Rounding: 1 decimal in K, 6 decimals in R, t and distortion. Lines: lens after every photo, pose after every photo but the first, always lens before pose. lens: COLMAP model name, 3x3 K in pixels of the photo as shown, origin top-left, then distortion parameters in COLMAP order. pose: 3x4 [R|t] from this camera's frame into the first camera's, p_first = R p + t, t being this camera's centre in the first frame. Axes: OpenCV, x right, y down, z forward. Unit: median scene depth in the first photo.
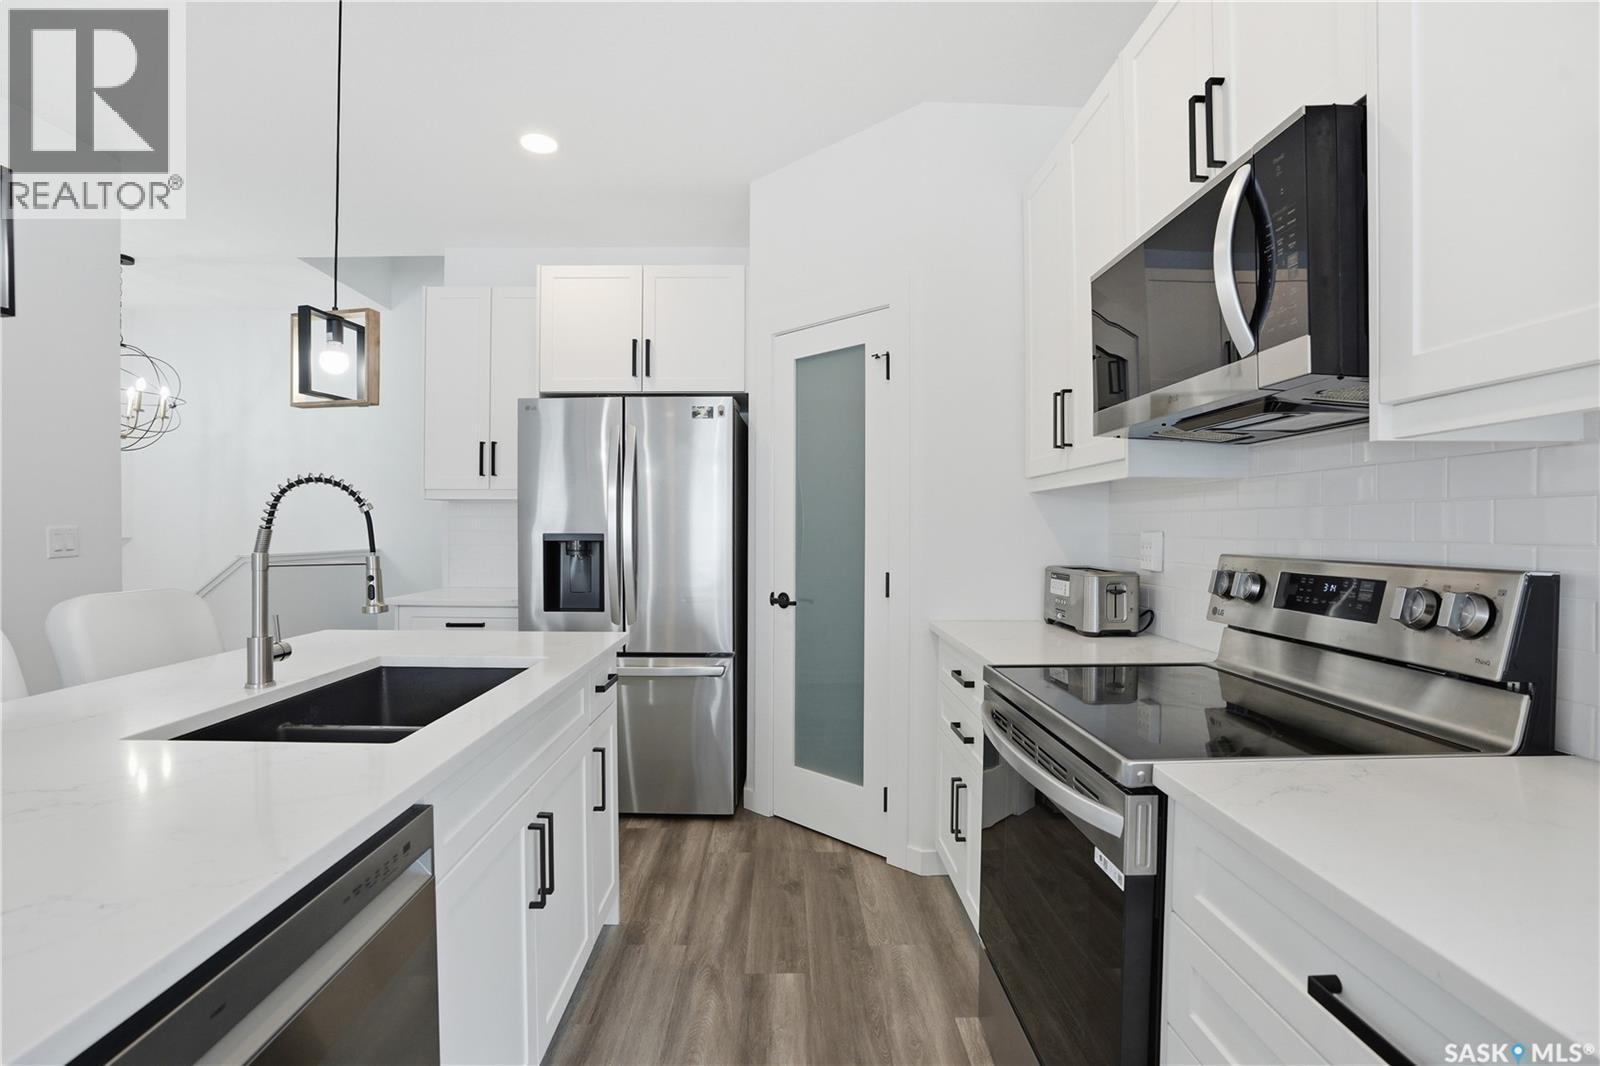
lens RADIAL K [[756.3, 0, 800.0], [0, 756.3, 533.0], [0, 0, 1]] dist [-0.069325, 0.029673]
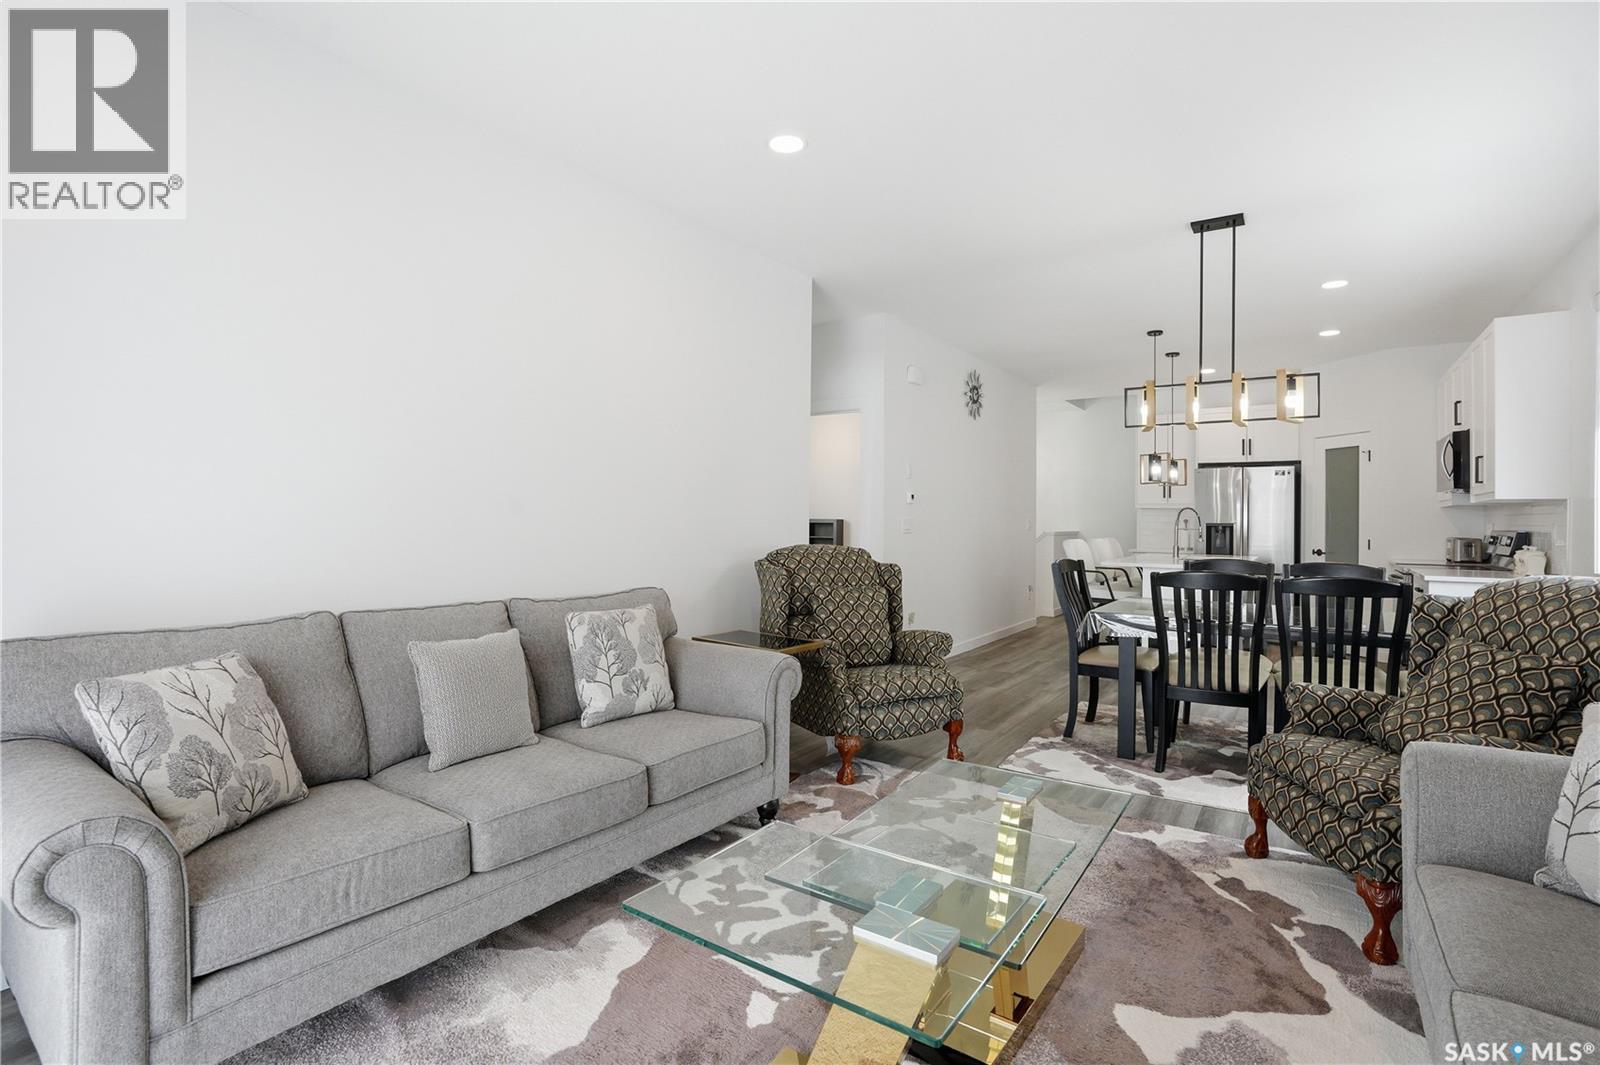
lens RADIAL K [[759.0, 0, 791.8], [0, 759.0, 518.8], [0, 0, 1]] dist [-0.069057, 0.030914]
pose [[0.802675, 0.006049, -0.596386, 0.034414], [-0.013481, 0.999877, -0.008004, 0.029001], [0.596264, 0.014464, 0.802658, -2.044144]]
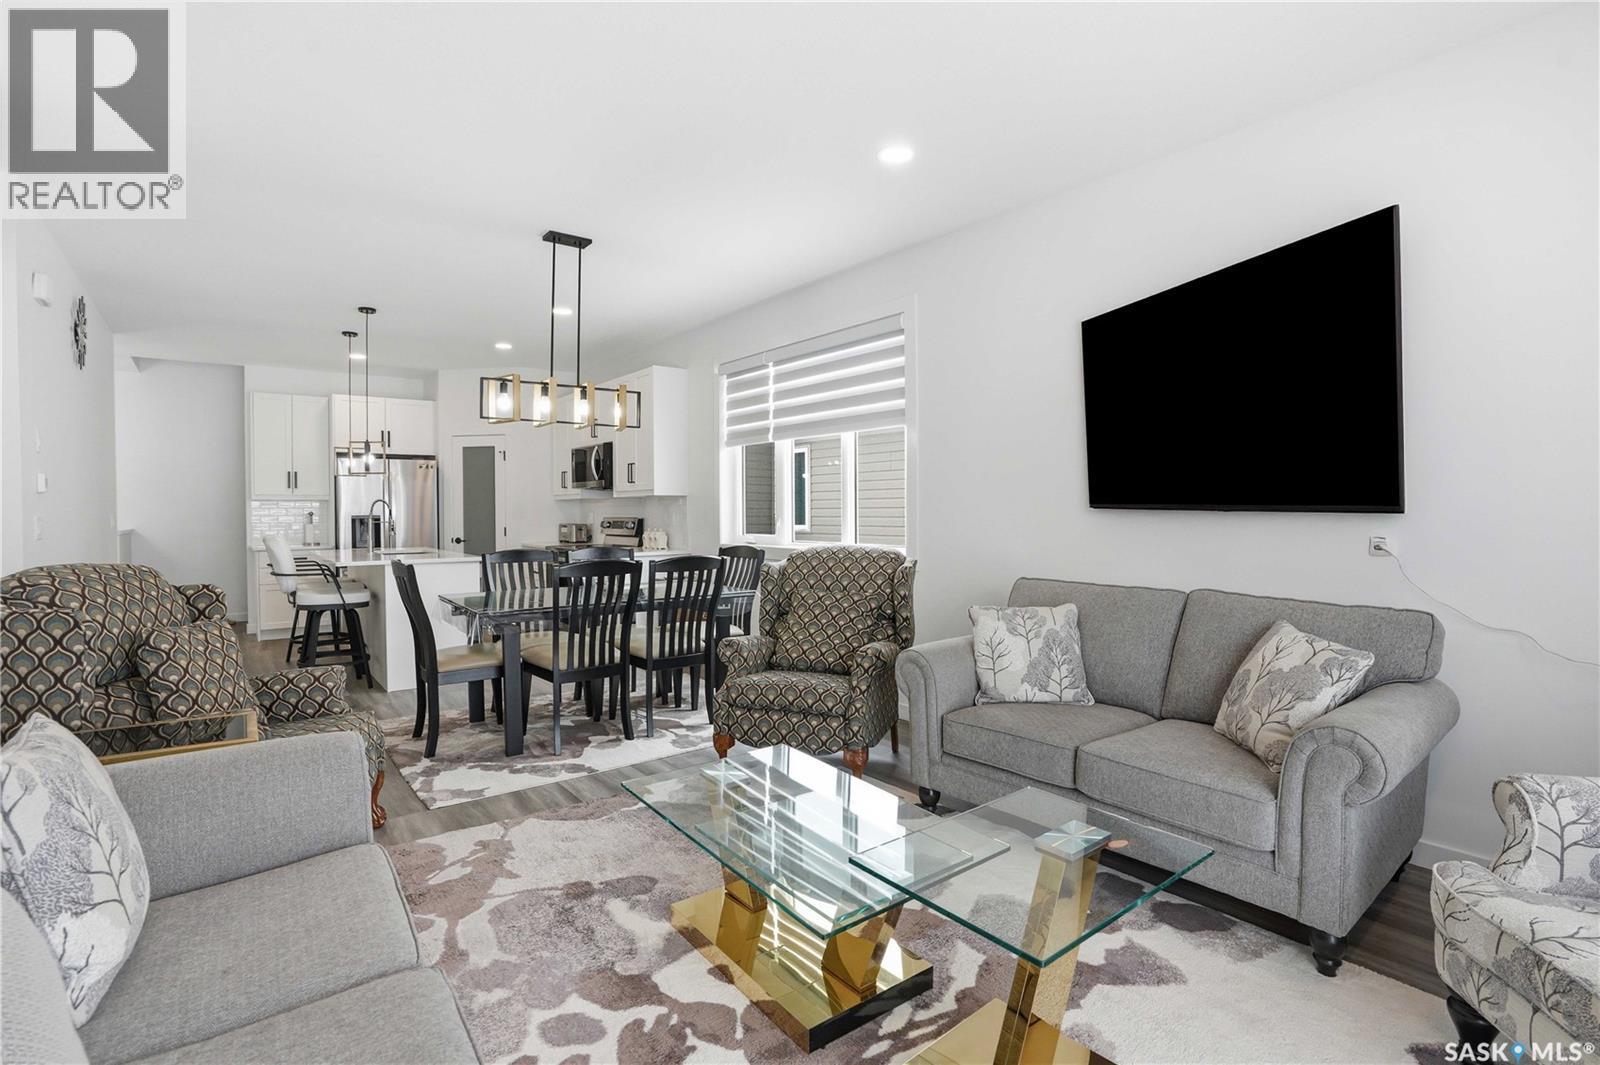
lens RADIAL K [[756.3, 0, 800.0], [0, 756.3, 532.5], [0, 0, 1]] dist [-0.069325, 0.029673]
pose [[0.796813, -0.021437, 0.603846, -0.714122], [0.009932, 0.999700, 0.022383, 0.018636], [-0.604144, -0.011838, 0.796787, -1.961228]]
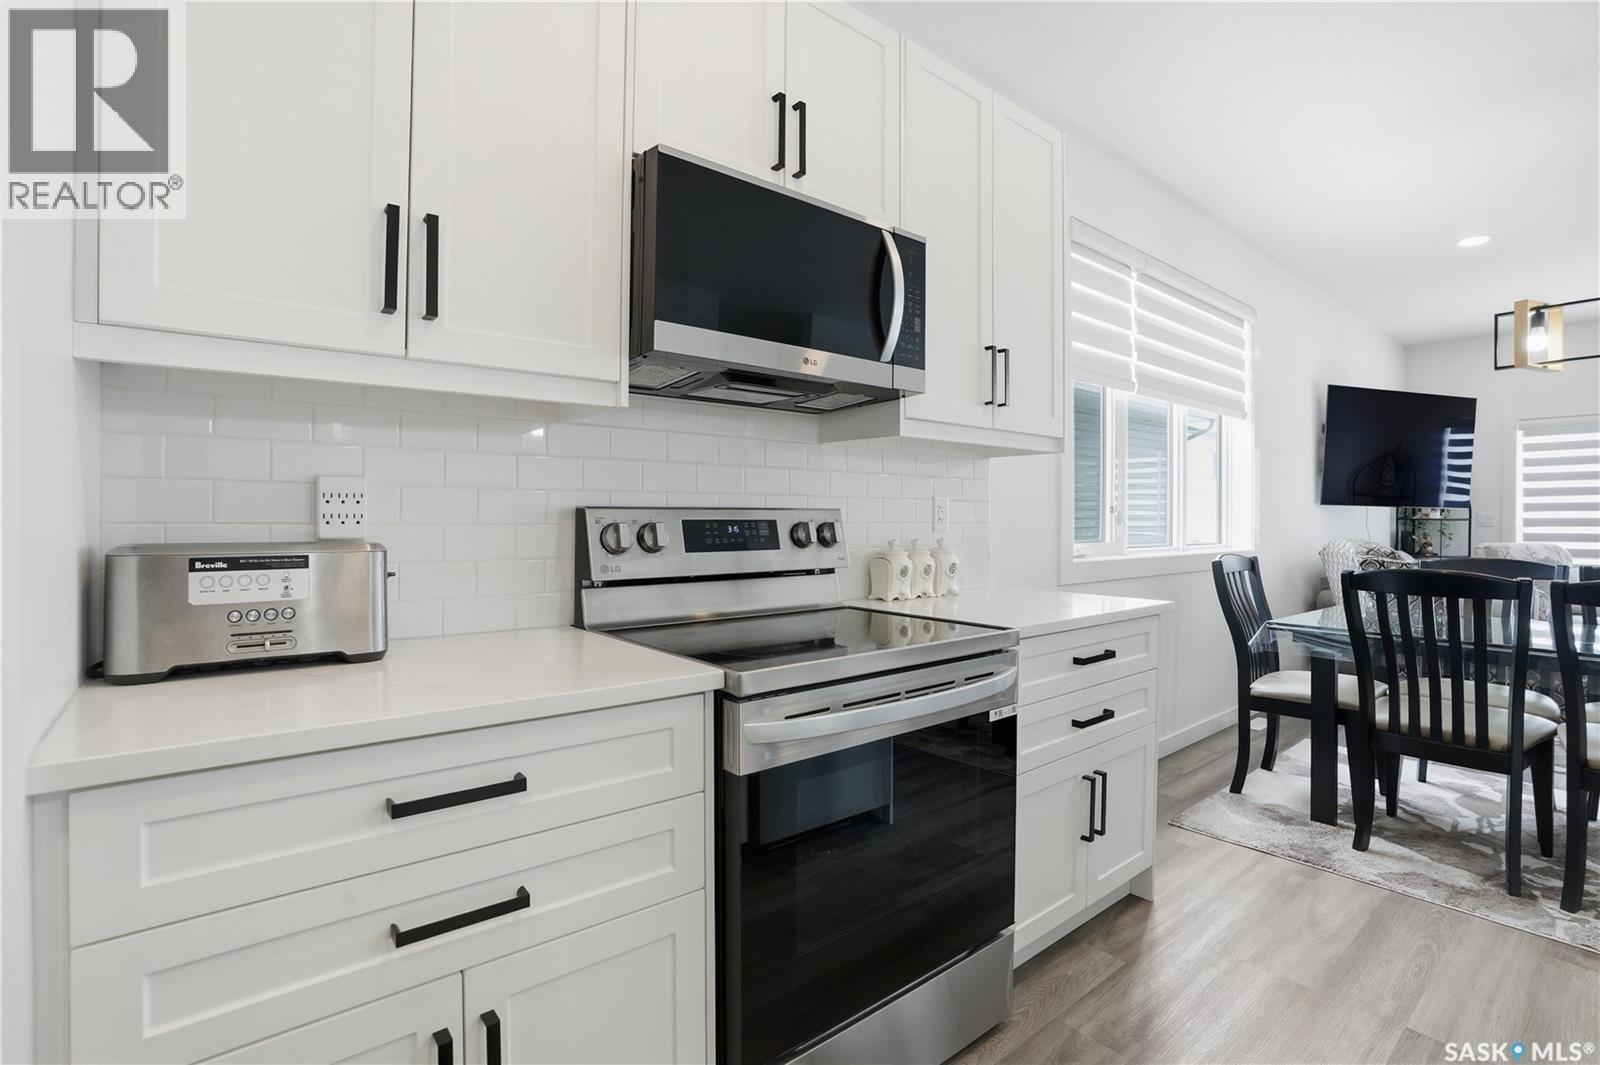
lens RADIAL K [[756.3, 0, 800.0], [0, 756.3, 532.5], [0, 0, 1]] dist [-0.069325, 0.029673]
pose [[-0.610969, -0.019649, 0.791411, -0.204185], [0.001500, 0.999661, 0.025977, 0.024724], [-0.791653, 0.017058, -0.610732, 0.912091]]
